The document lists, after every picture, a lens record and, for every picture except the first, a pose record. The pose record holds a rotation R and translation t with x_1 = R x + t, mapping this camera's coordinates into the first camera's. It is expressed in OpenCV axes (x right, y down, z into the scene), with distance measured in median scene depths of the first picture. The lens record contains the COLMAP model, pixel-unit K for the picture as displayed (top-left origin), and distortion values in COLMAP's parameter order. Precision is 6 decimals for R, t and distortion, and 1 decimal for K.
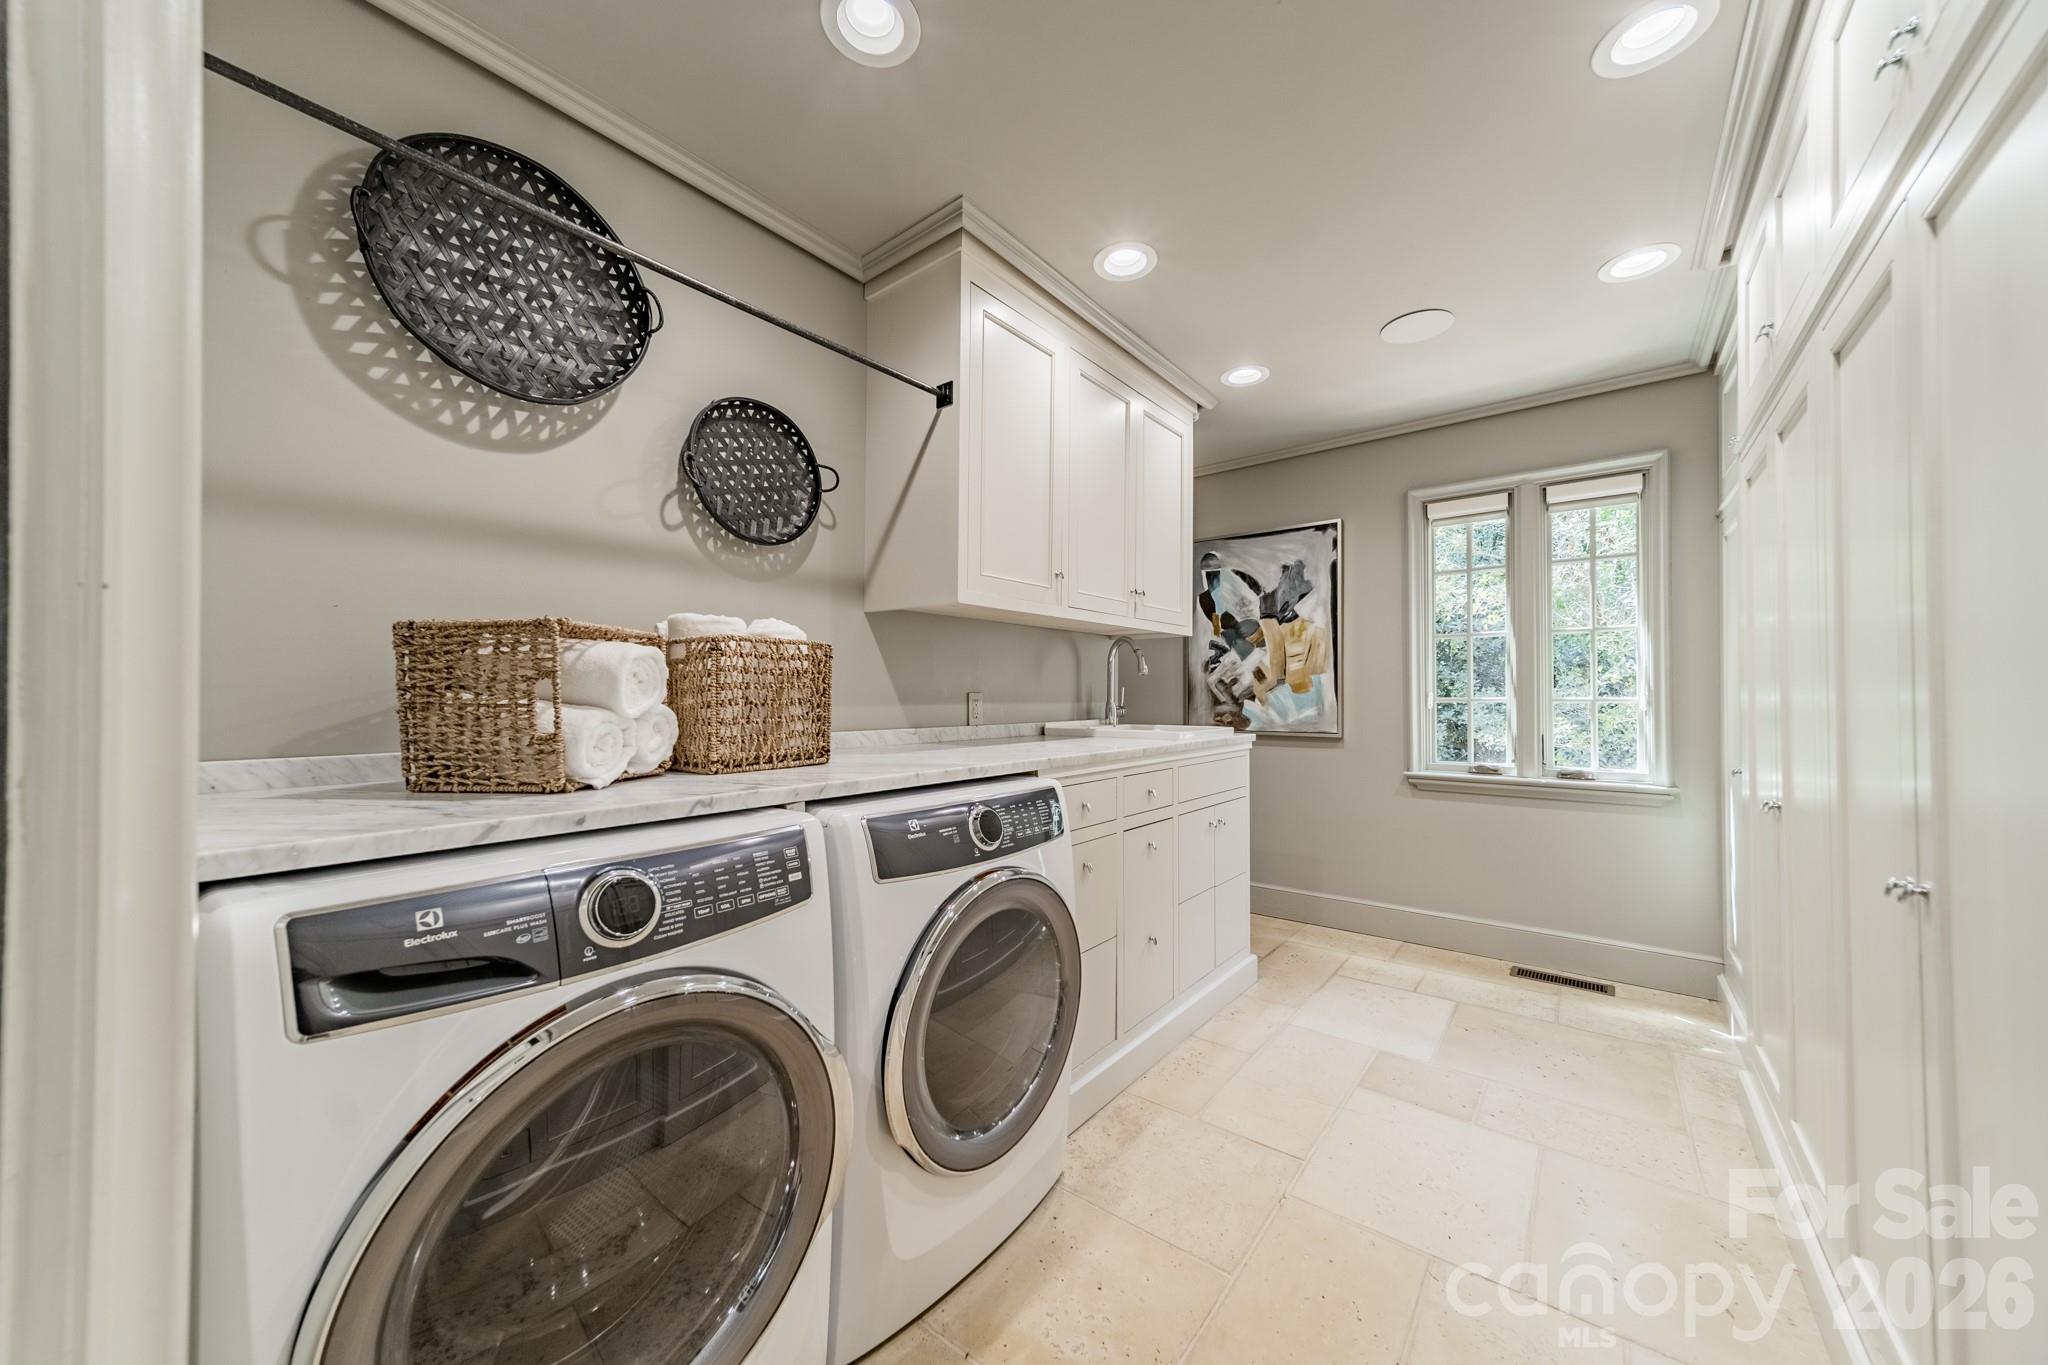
lens RADIAL K [[717.9, 0, 1021.5], [0, 717.9, 675.1], [0, 0, 1]] dist [0.003970, 0.000108]
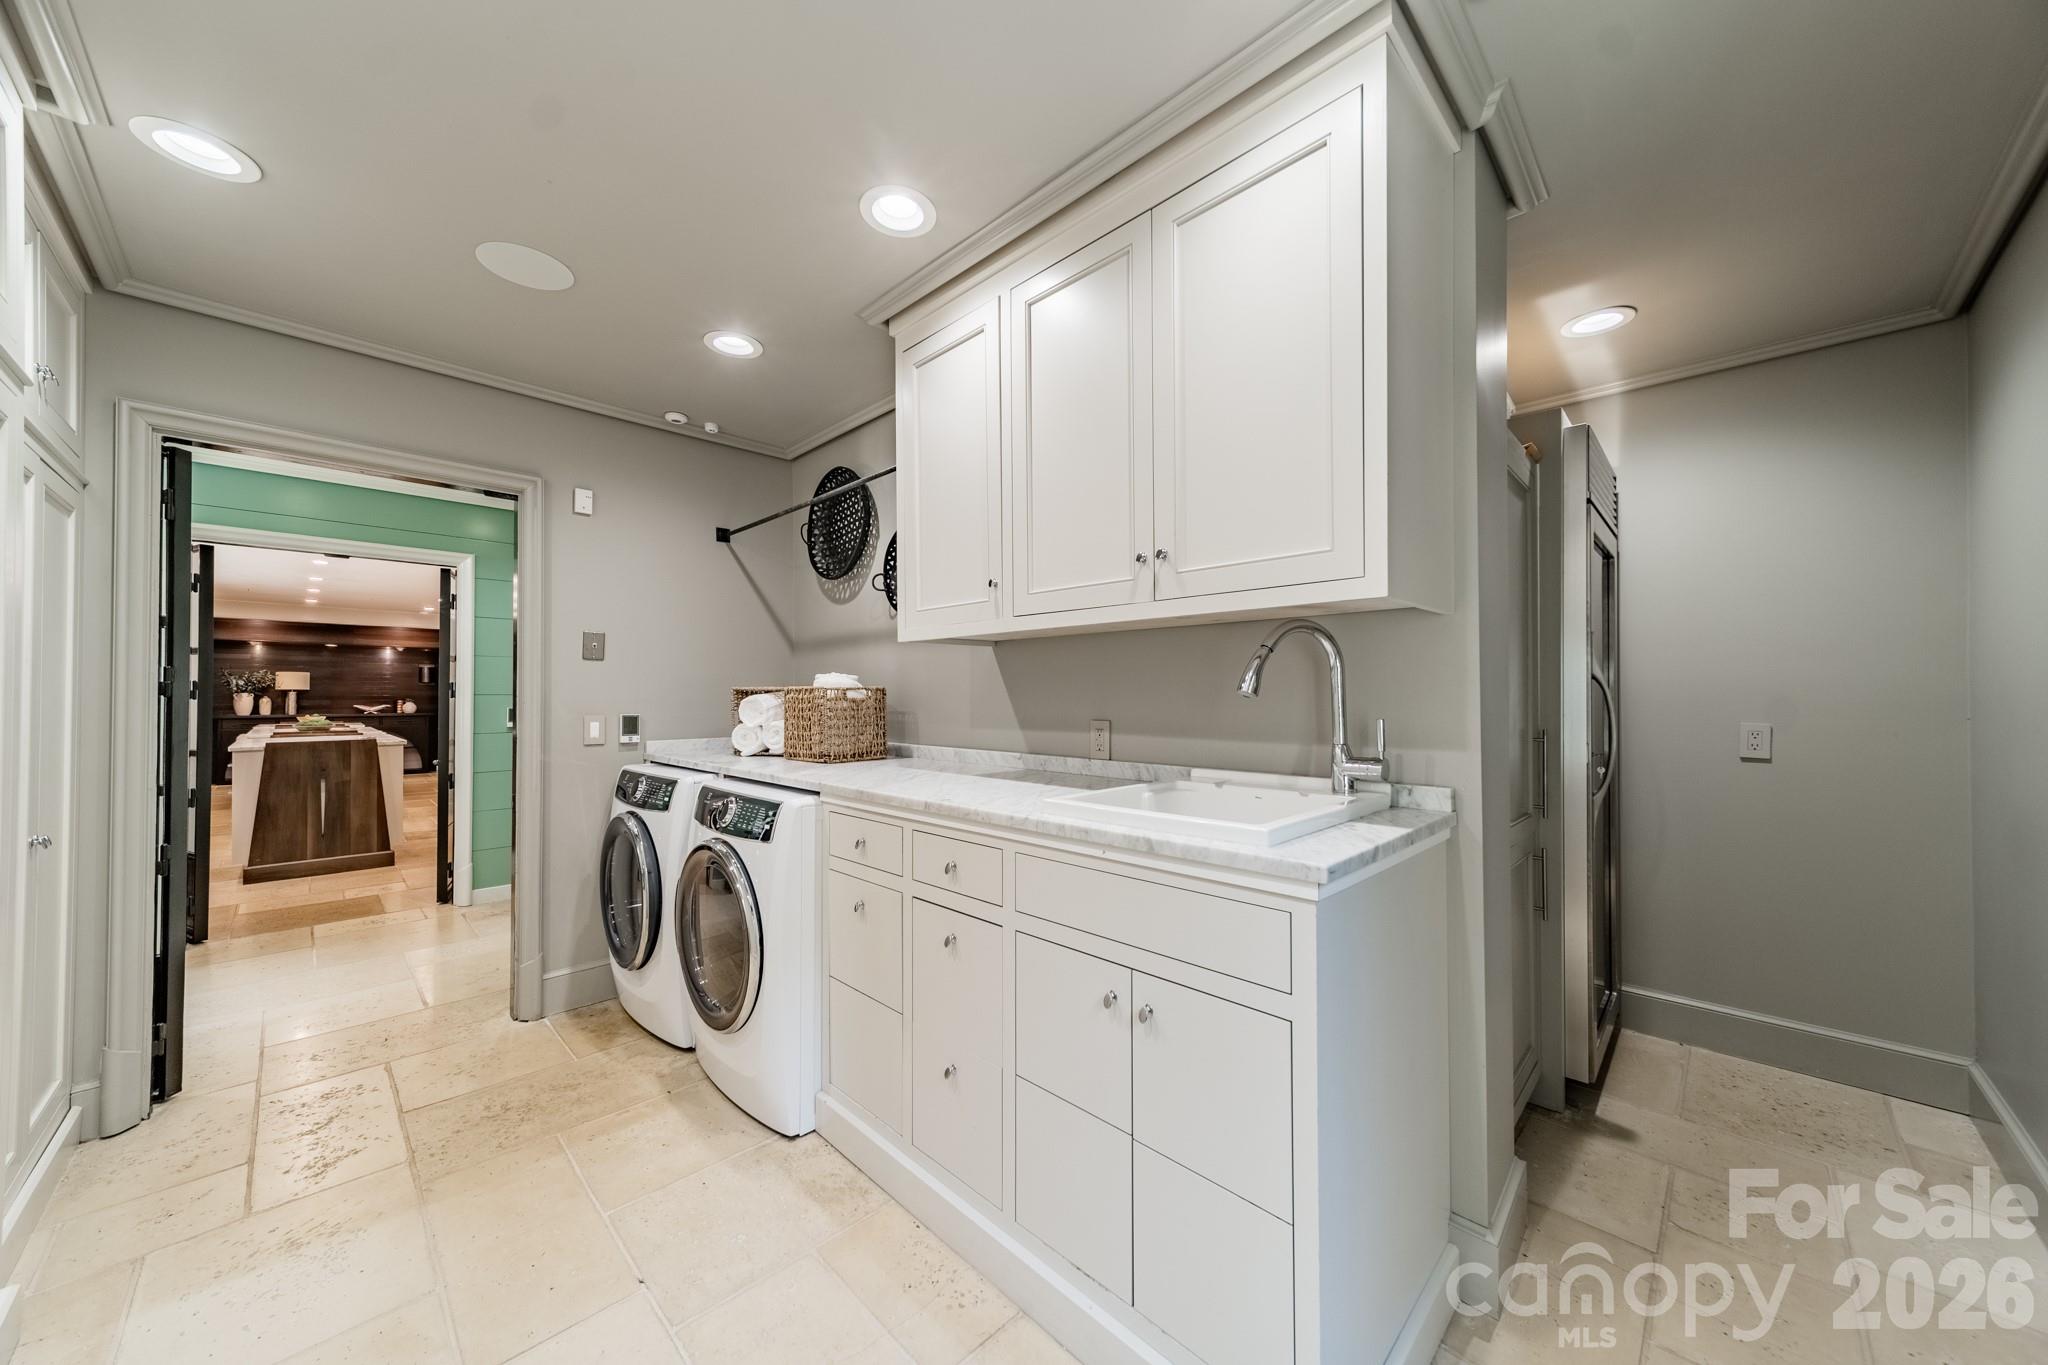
lens RADIAL K [[695.7, 0, 1035.4], [0, 695.7, 683.3], [0, 0, 1]] dist [0.001121, 0.000002]
pose [[-0.089365, -0.018917, -0.995819, 1.269113], [0.024752, 0.999469, -0.021208, -0.007431], [0.995691, -0.026544, -0.088849, 1.670895]]
